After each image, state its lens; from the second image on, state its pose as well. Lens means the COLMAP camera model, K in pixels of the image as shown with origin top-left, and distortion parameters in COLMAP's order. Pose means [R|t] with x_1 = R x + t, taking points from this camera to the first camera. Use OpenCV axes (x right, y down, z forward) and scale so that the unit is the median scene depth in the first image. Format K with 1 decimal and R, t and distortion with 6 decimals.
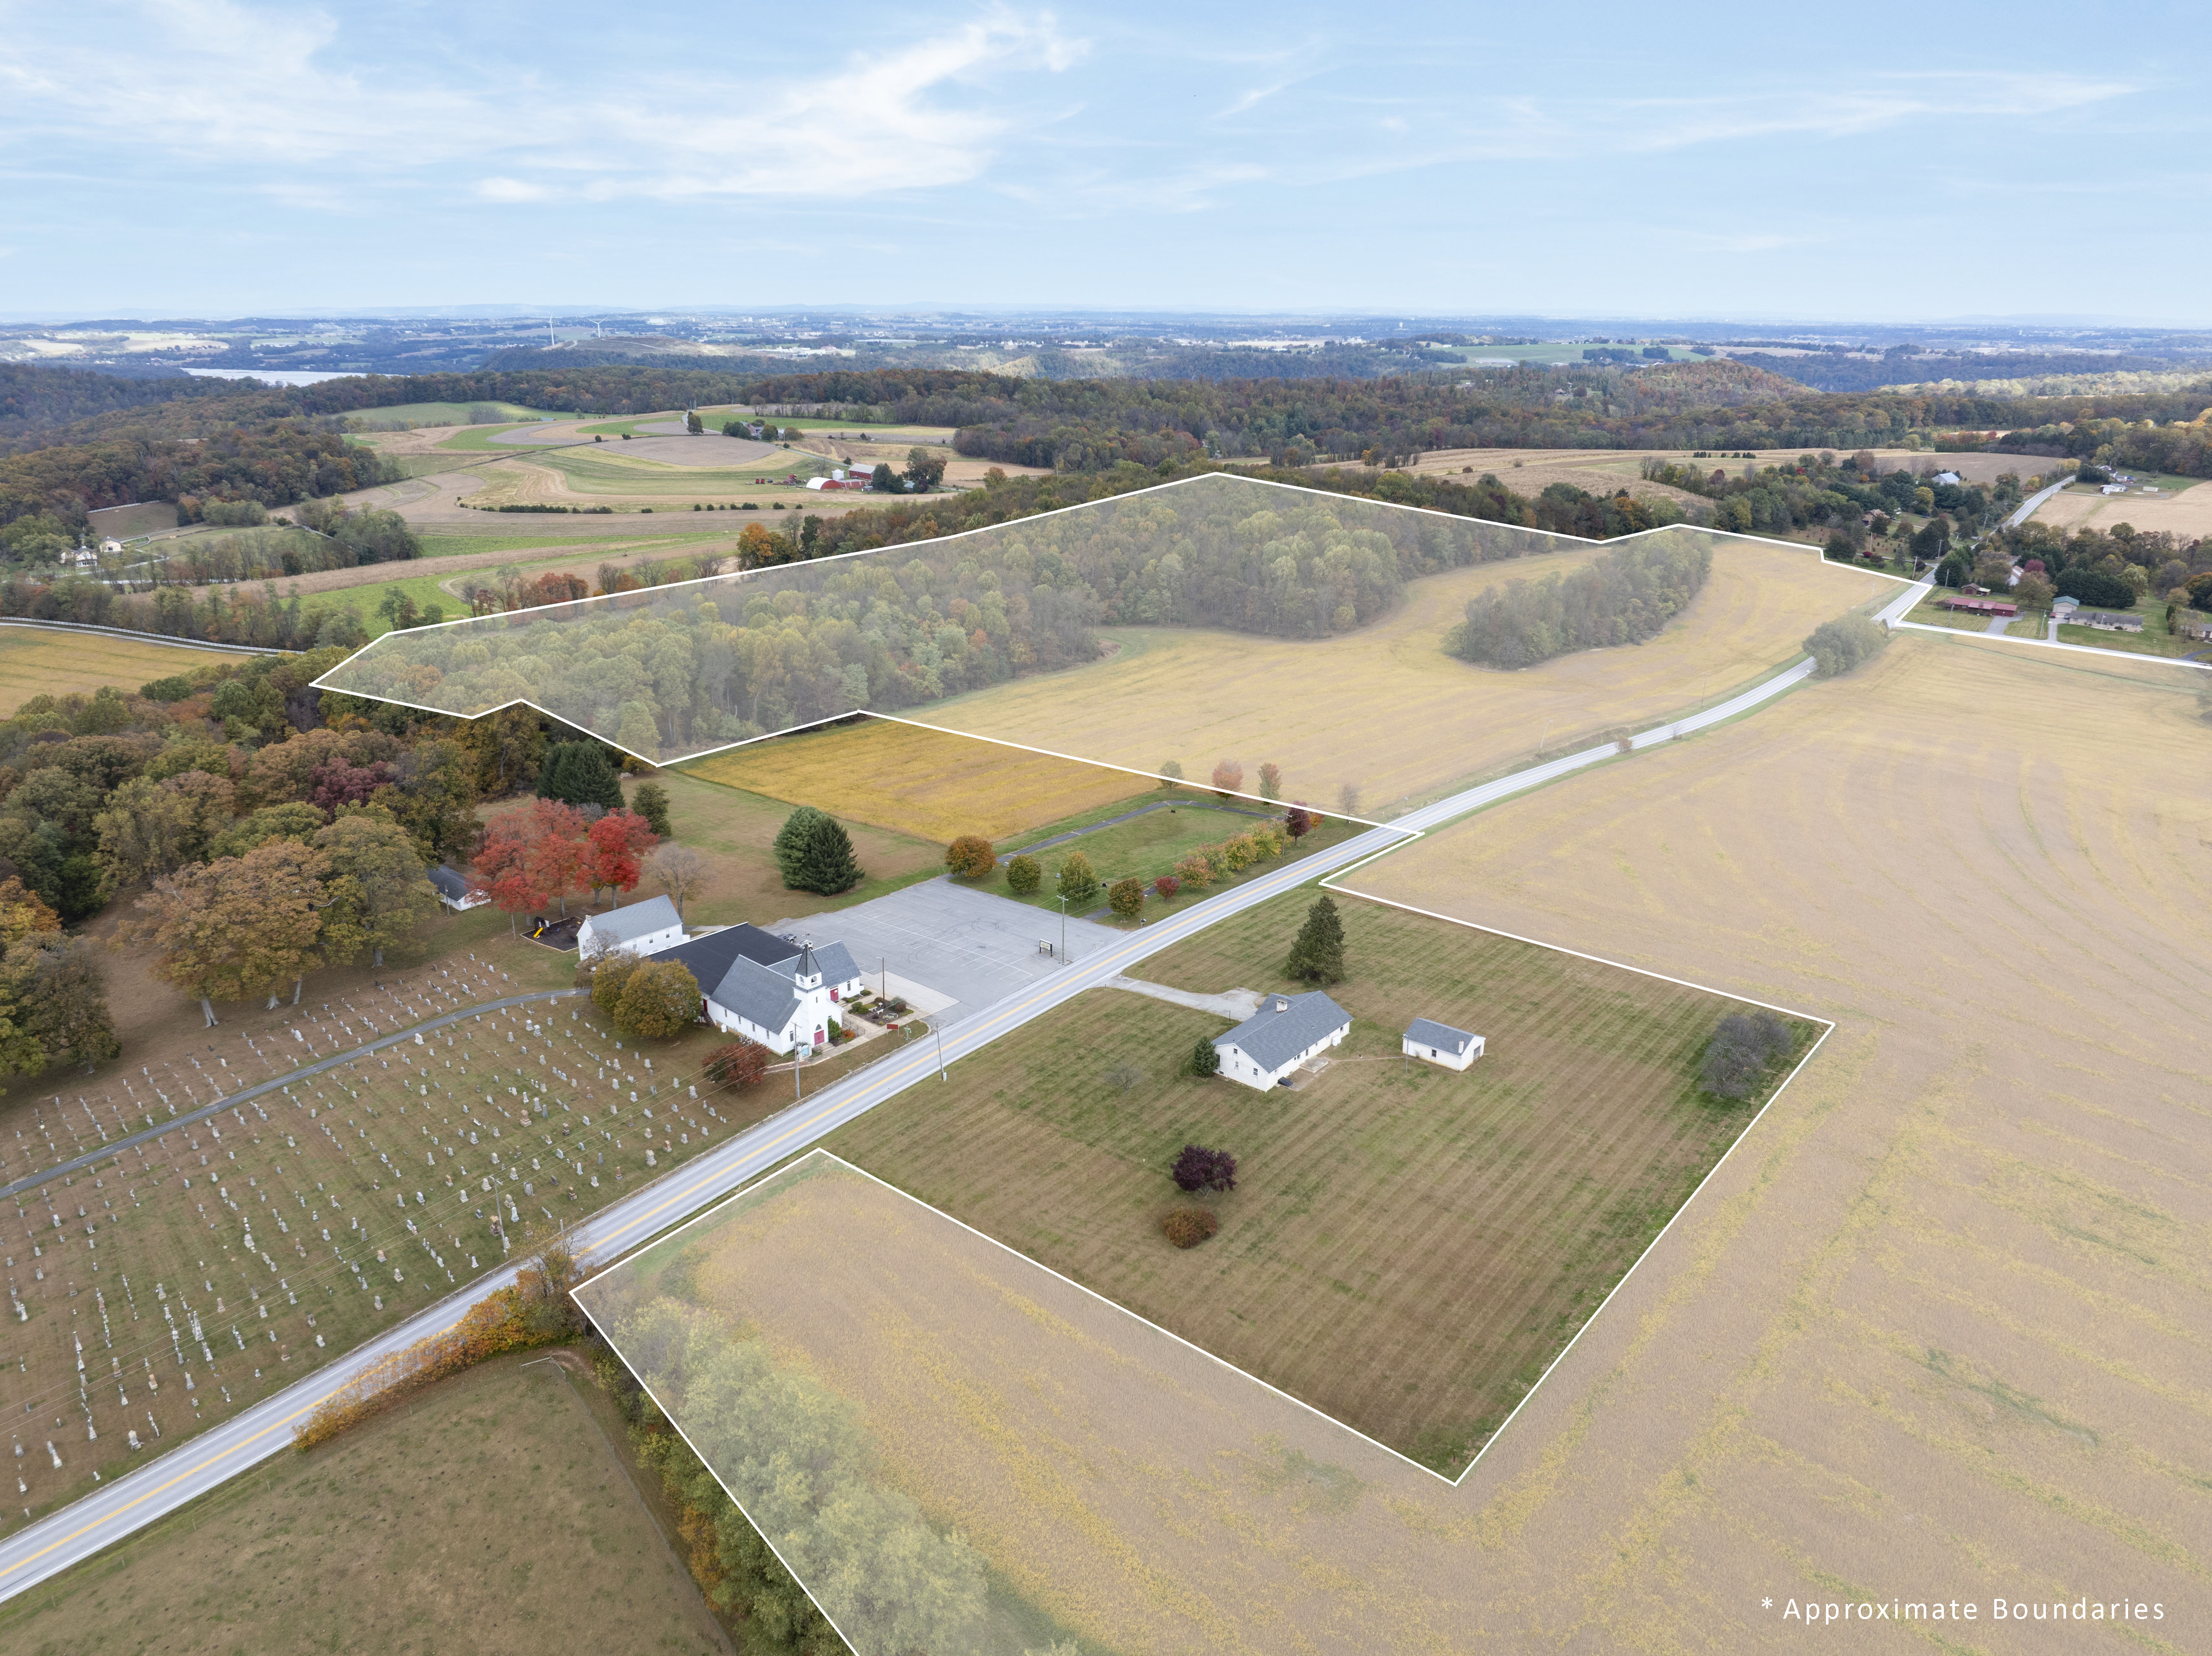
lens RADIAL K [[1551.3, 0, 1112.3], [0, 1551.3, 825.3], [0, 0, 1]] dist [-0.040795, 0.006818]
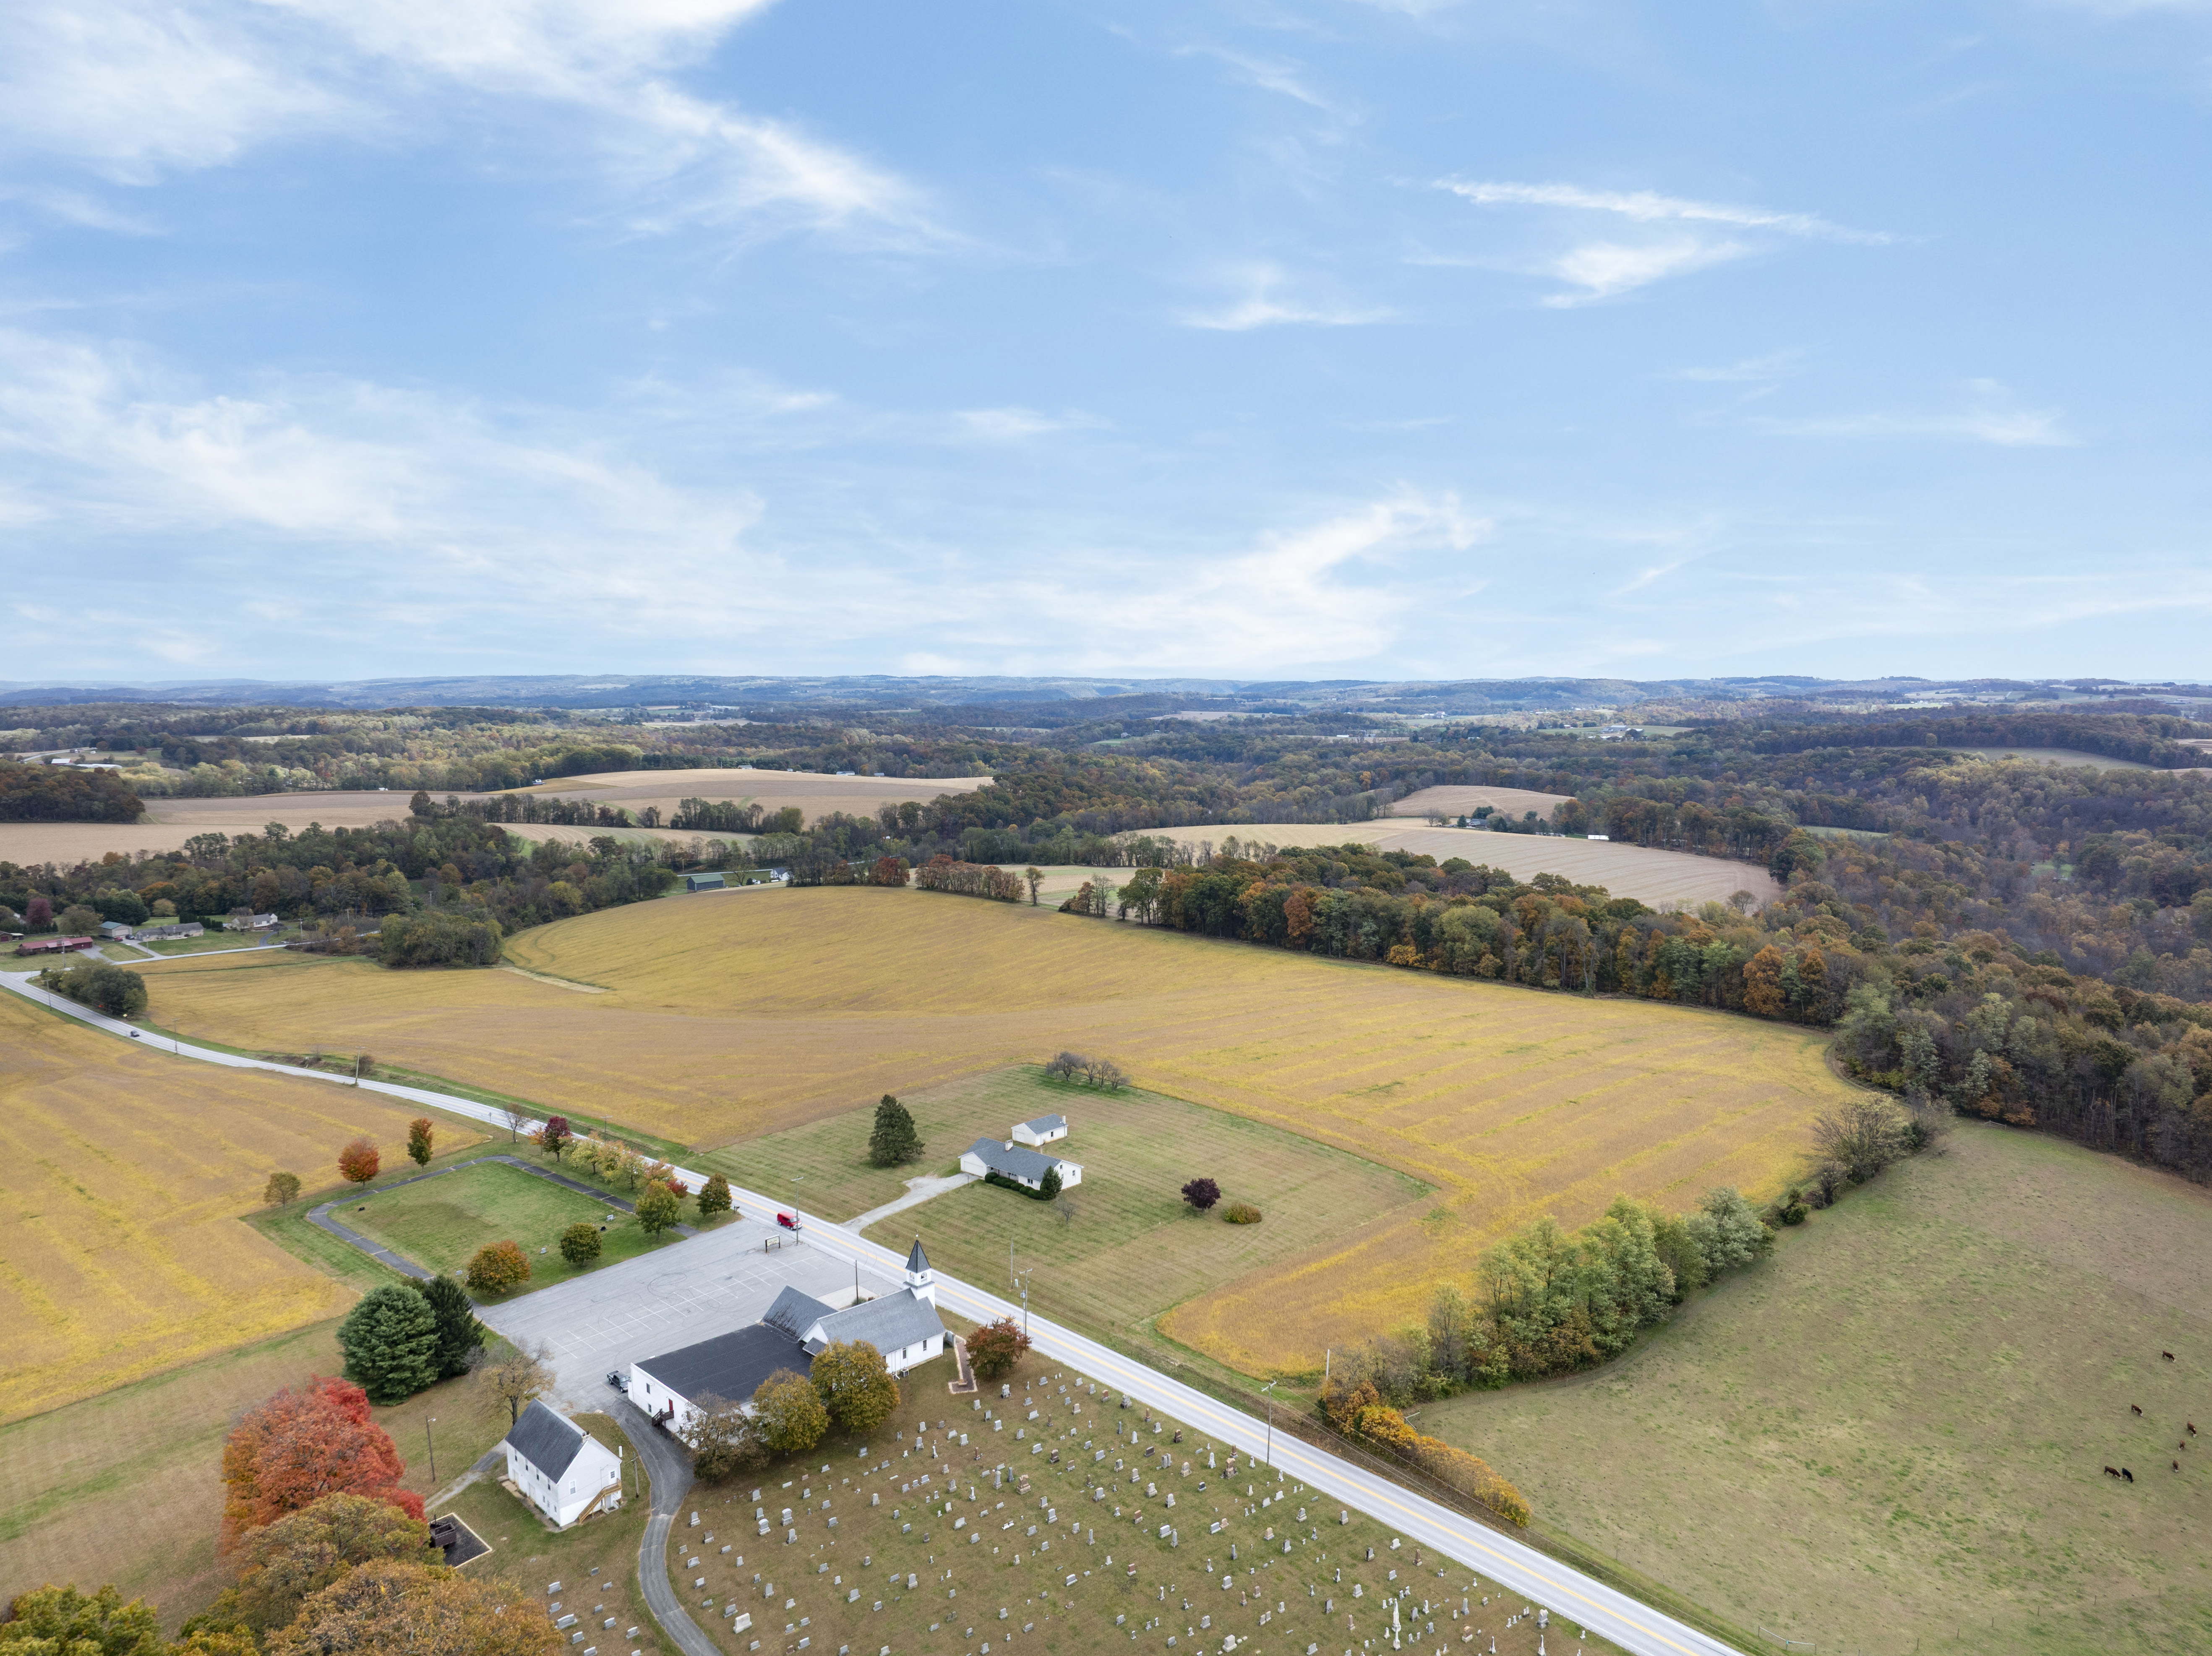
lens RADIAL K [[1551.3, 0, 1112.3], [0, 1551.3, 825.3], [0, 0, 1]] dist [-0.040795, 0.006818]
pose [[0.048531, -0.101974, 0.993603, -0.240873], [0.323968, 0.942601, 0.080916, -0.045194], [-0.944823, 0.317968, 0.078781, 0.146945]]
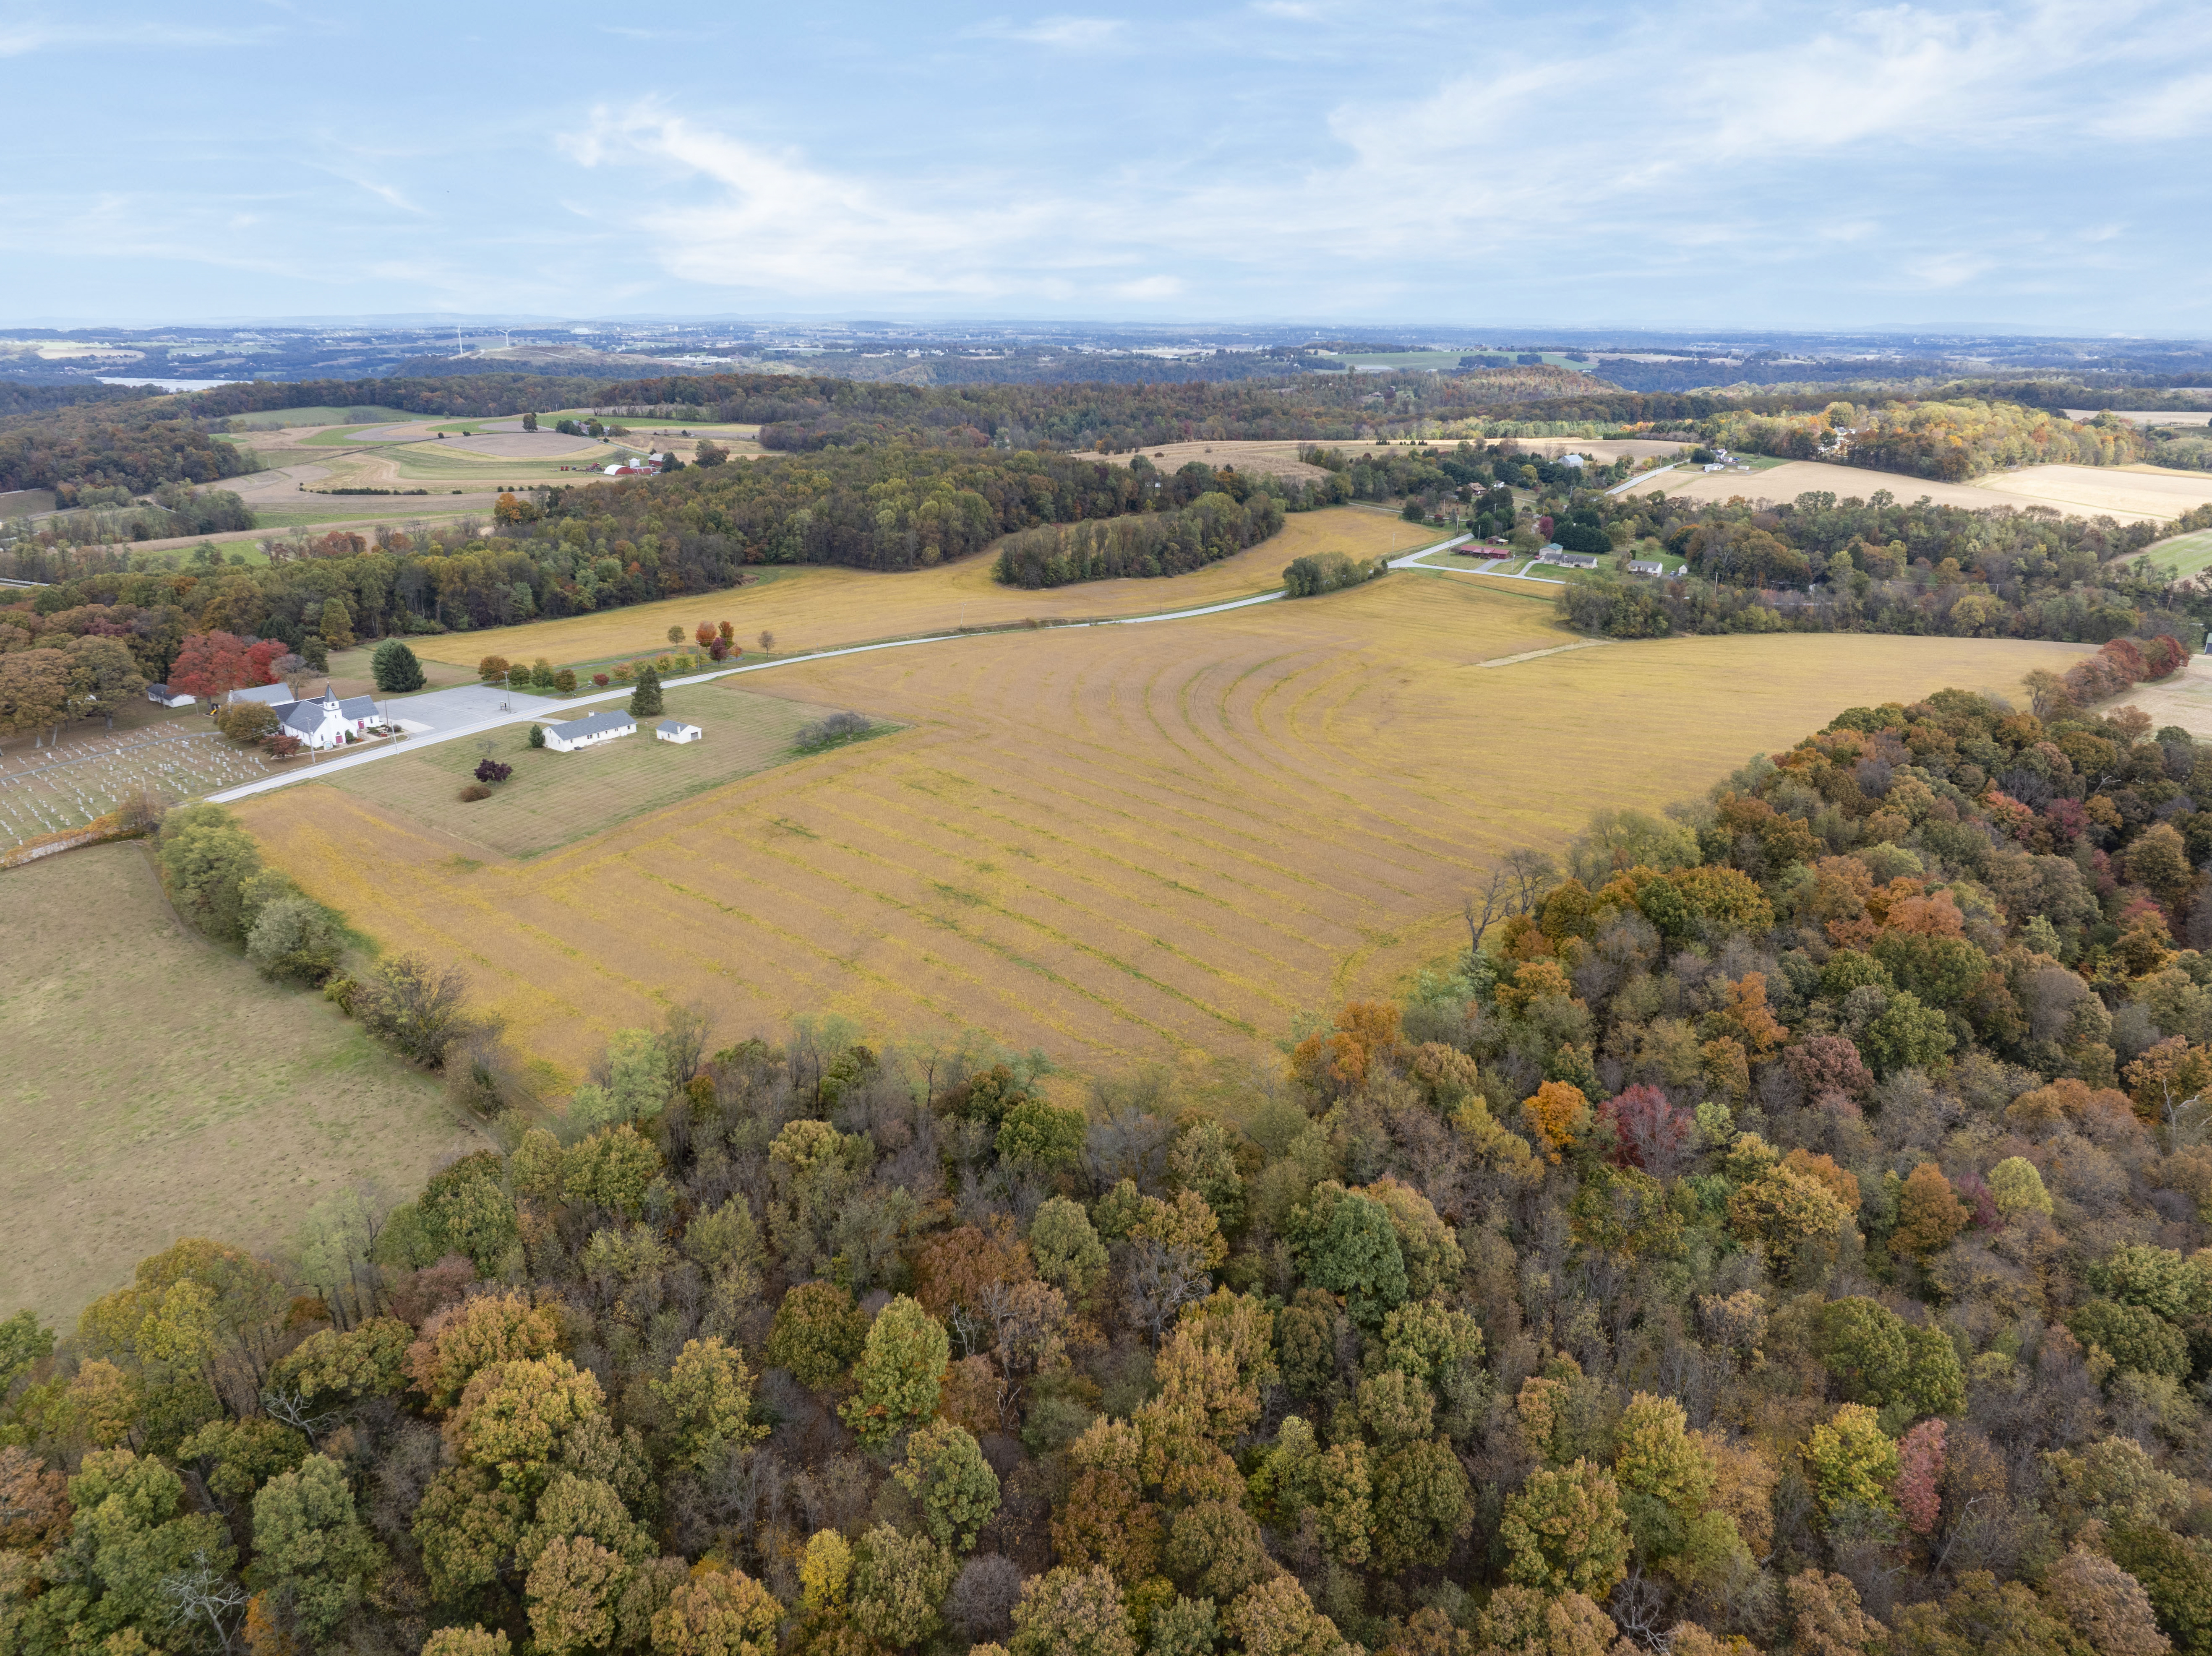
lens RADIAL K [[1551.5, 0, 1111.2], [0, 1551.5, 827.1], [0, 0, 1]] dist [-0.046910, 0.019562]
pose [[0.999327, -0.010980, 0.034993, 0.131518], [0.011118, 0.999931, -0.003757, 0.053179], [-0.034950, 0.004143, 0.999380, -0.163462]]
